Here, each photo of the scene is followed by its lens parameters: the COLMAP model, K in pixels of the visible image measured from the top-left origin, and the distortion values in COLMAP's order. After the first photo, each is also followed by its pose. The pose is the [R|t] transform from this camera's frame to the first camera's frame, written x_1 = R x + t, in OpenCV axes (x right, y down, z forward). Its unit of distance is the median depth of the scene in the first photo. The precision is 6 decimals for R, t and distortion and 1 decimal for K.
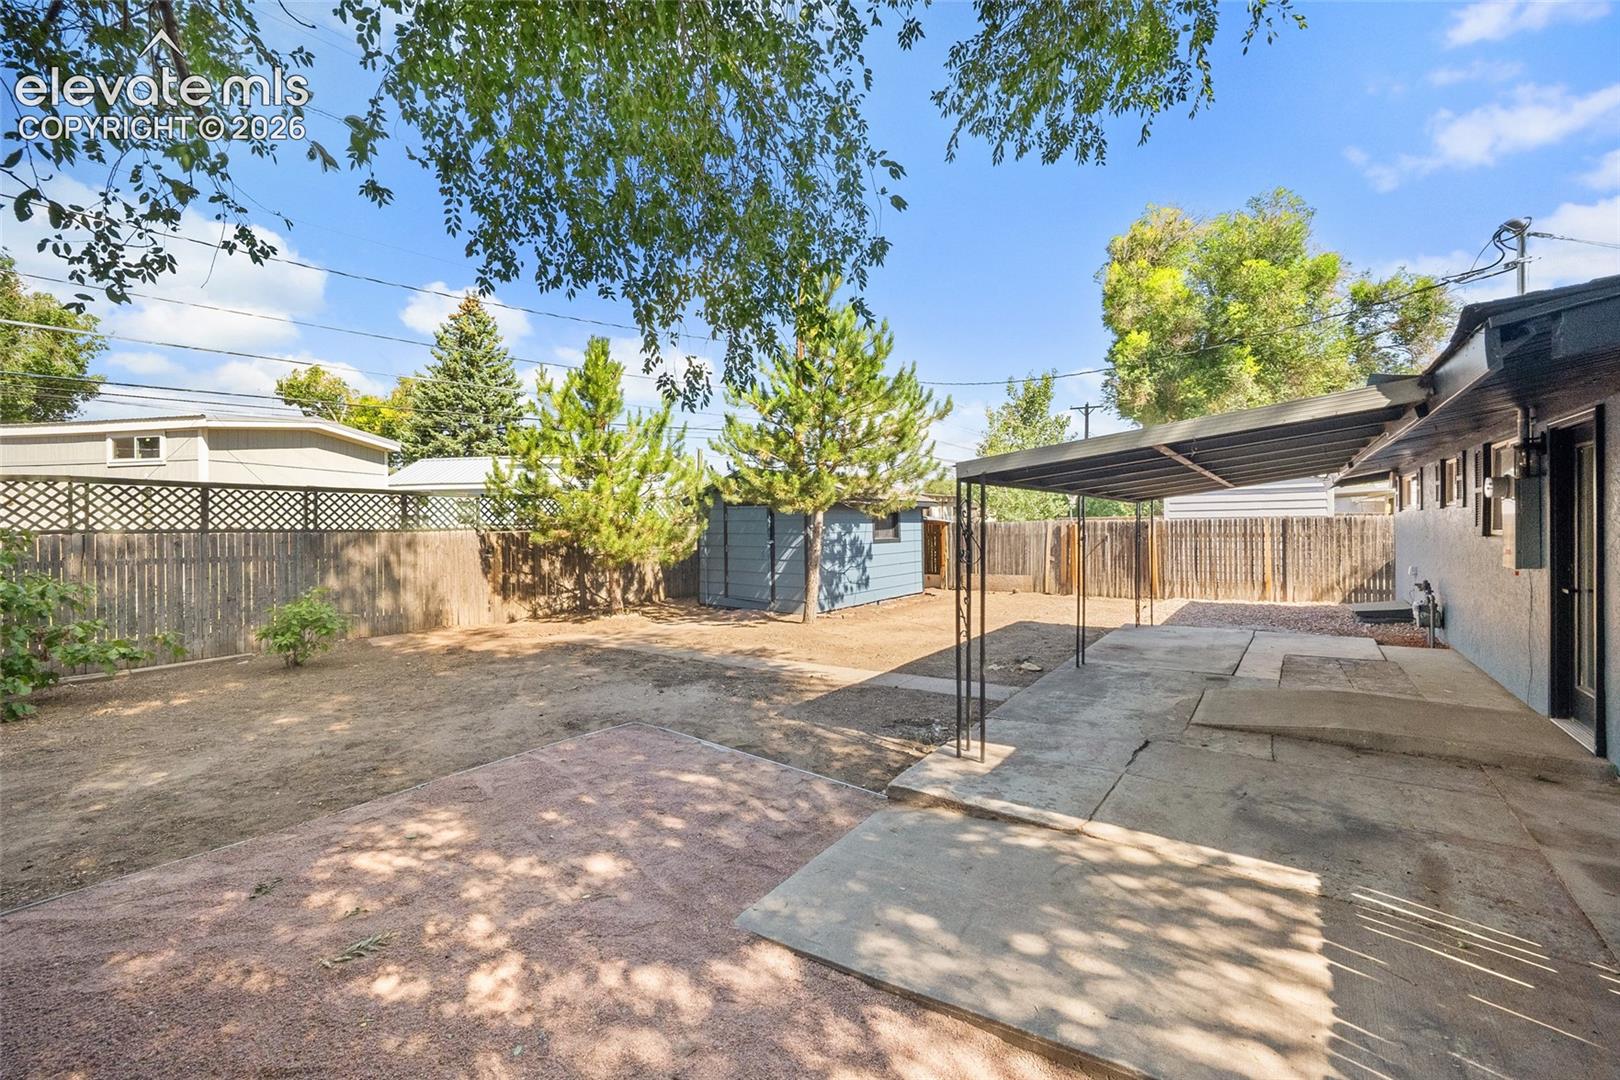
lens RADIAL K [[624.1, 0, 829.2], [0, 624.1, 521.4], [0, 0, 1]] dist [-0.011409, 0.000035]
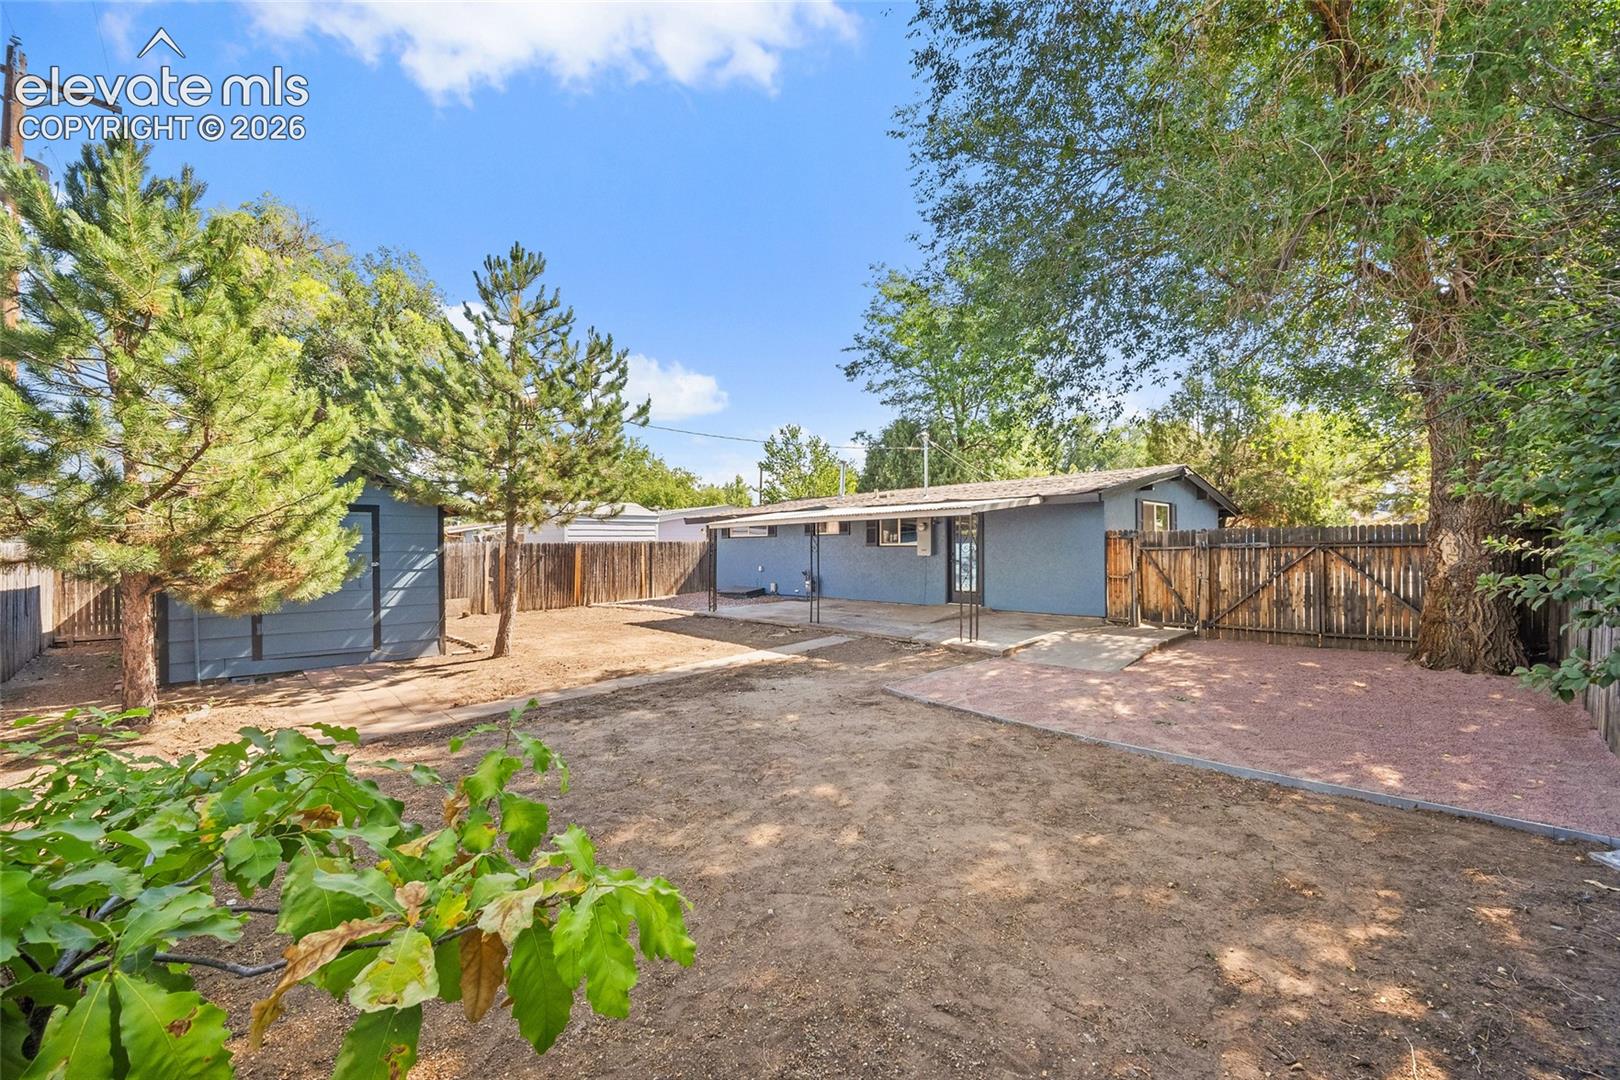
lens RADIAL K [[624.1, 0, 810.4], [0, 624.1, 546.5], [0, 0, 1]] dist [-0.011409, 0.000035]
pose [[0.152412, 0.007410, 0.988289, -0.681701], [0.003838, 0.999960, -0.008089, 0.018713], [-0.988310, 0.005025, 0.152377, 0.381907]]
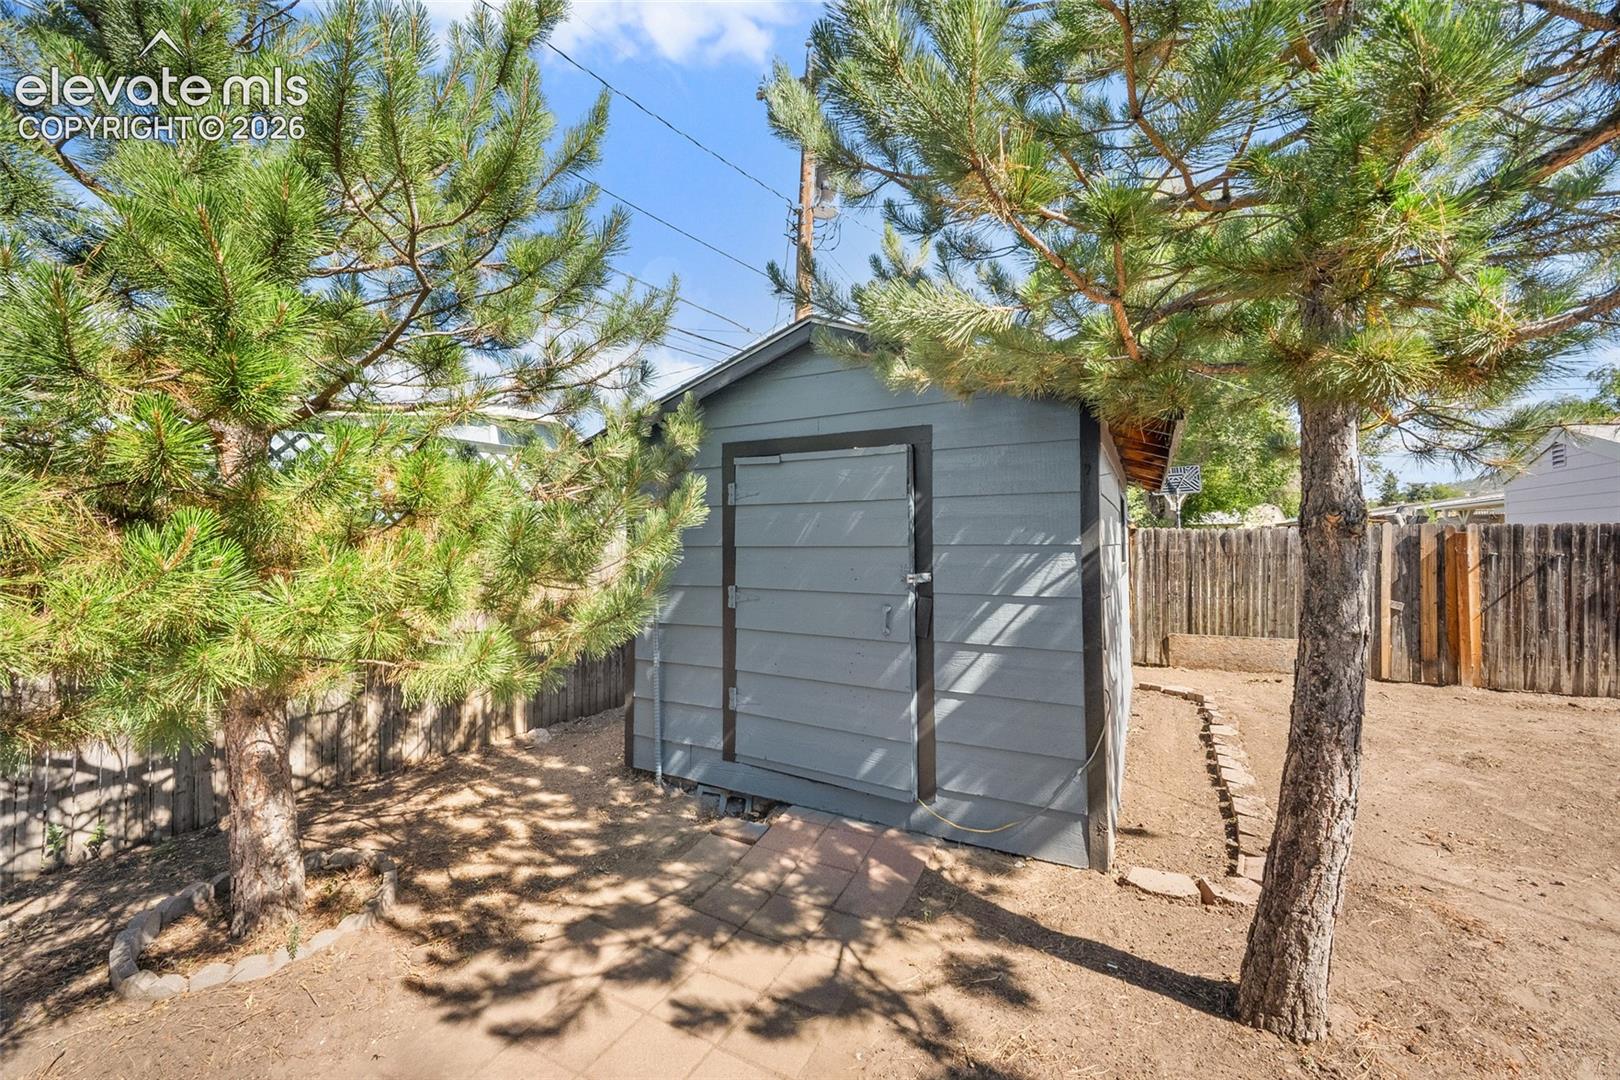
lens RADIAL K [[624.1, 0, 808.2], [0, 624.1, 542.8], [0, 0, 1]] dist [-0.011409, 0.000035]
pose [[0.992375, 0.003625, 0.123202, -0.167415], [-0.003562, 0.999993, -0.000733, 0.016671], [-0.123204, 0.000288, 0.992381, 0.700830]]
